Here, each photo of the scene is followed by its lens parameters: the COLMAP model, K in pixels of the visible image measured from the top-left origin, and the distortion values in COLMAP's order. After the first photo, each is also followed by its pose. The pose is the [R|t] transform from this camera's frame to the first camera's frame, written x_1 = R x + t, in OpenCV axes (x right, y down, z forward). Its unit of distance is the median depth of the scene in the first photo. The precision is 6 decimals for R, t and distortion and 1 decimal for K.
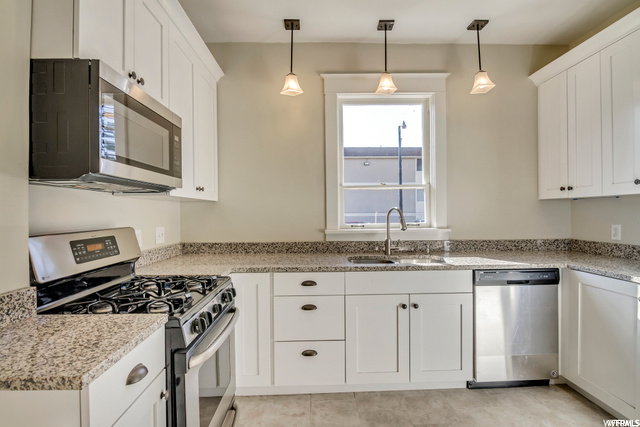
lens RADIAL K [[337.0, 0, 319.4], [0, 337.0, 210.4], [0, 0, 1]] dist [-0.001619, -0.002342]
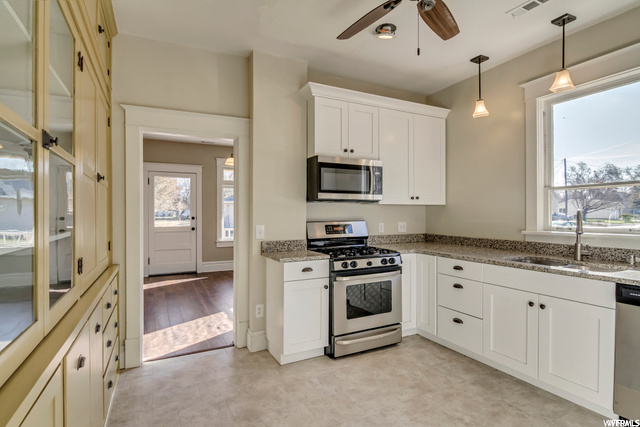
lens RADIAL K [[337.0, 0, 319.4], [0, 337.0, 210.4], [0, 0, 1]] dist [-0.001619, -0.002342]
pose [[0.414421, -0.000822, -0.910085, 0.905650], [0.003667, 0.999993, 0.000766, -0.010582], [0.910078, -0.003655, 0.414421, -0.034813]]
